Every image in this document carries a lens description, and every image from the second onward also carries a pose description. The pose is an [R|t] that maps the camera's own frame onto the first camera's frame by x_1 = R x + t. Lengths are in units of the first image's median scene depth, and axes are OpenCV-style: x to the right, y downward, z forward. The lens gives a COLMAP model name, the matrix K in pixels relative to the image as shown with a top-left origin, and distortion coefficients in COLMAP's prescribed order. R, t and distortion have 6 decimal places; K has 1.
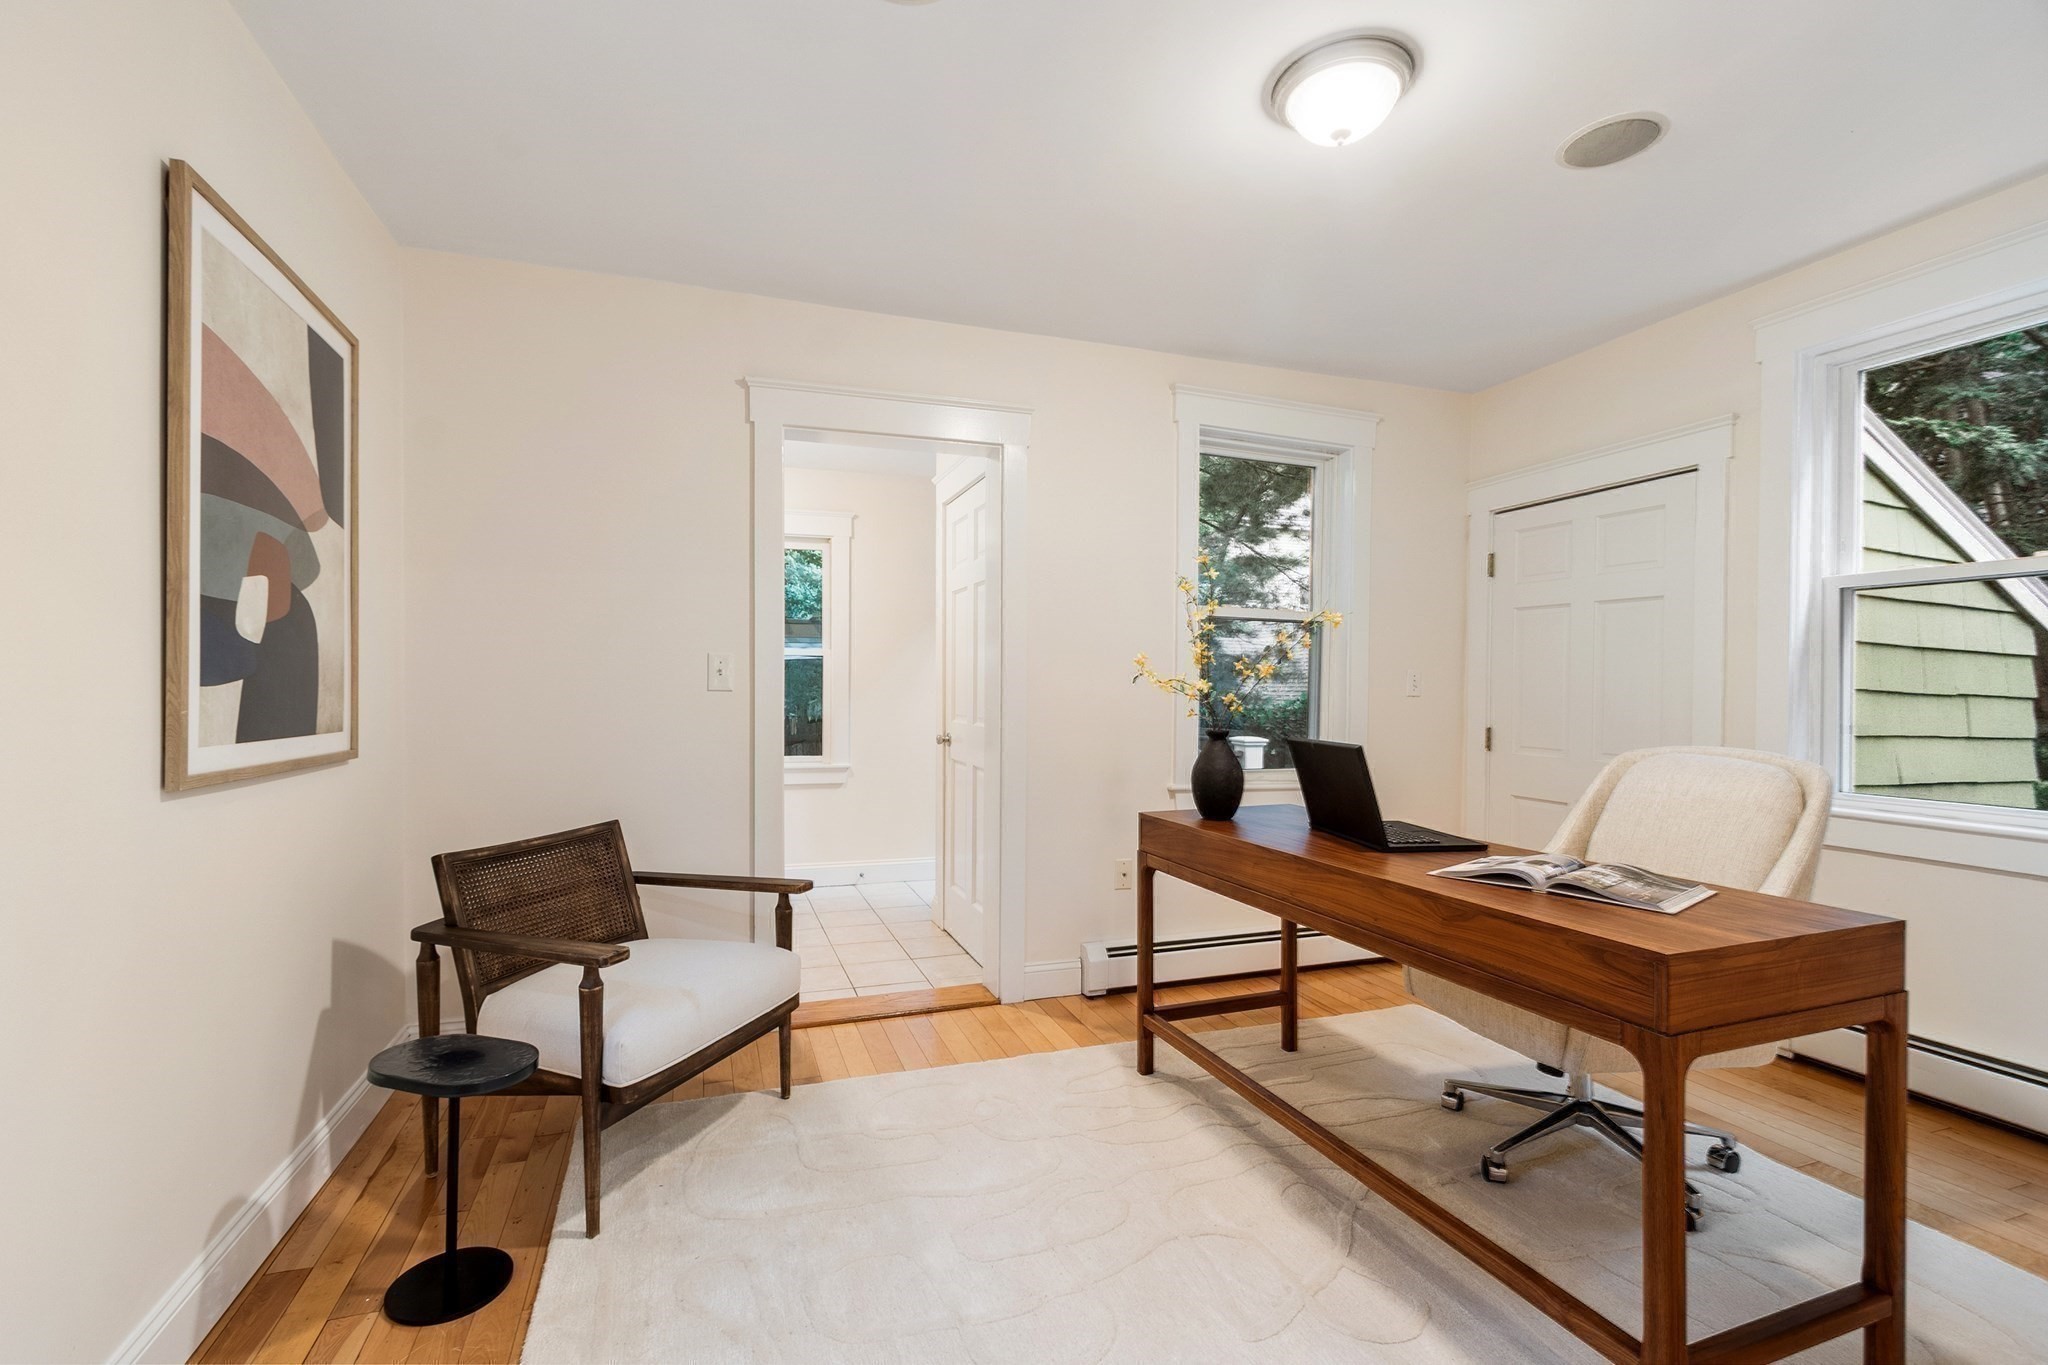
lens RADIAL K [[910.2, 0, 1018.9], [0, 910.2, 695.8], [0, 0, 1]] dist [-0.016664, 0.000932]
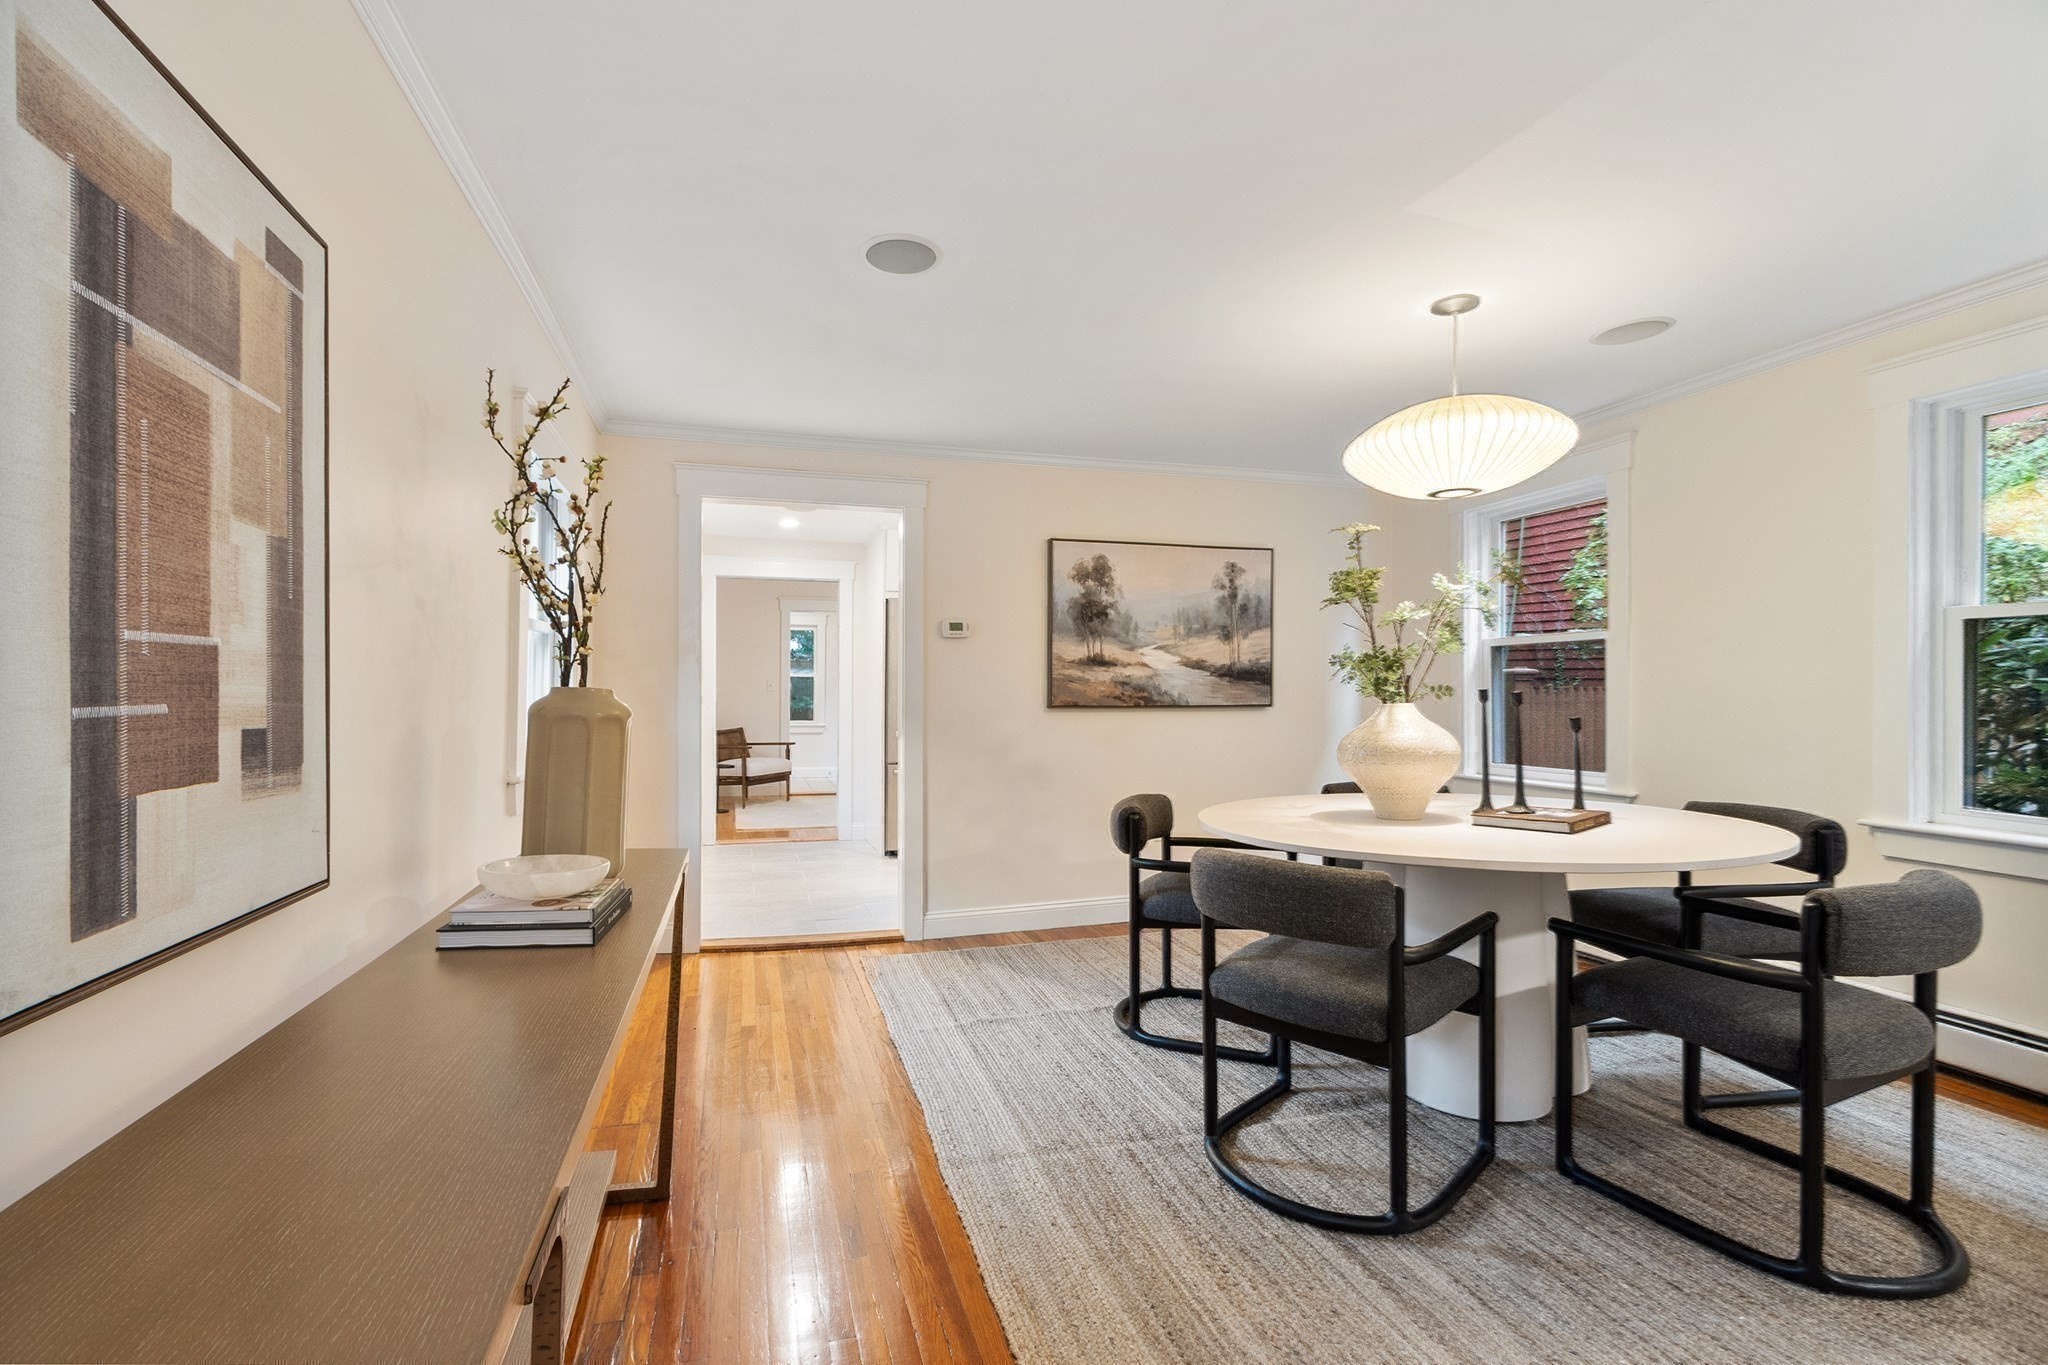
lens RADIAL K [[910.2, 0, 1006.9], [0, 910.2, 688.4], [0, 0, 1]] dist [-0.016664, 0.000932]
pose [[0.998565, 0.006876, -0.053107, 0.652956], [-0.007322, 0.999939, -0.008215, 0.001894], [0.053048, 0.008592, 0.998555, -2.098037]]
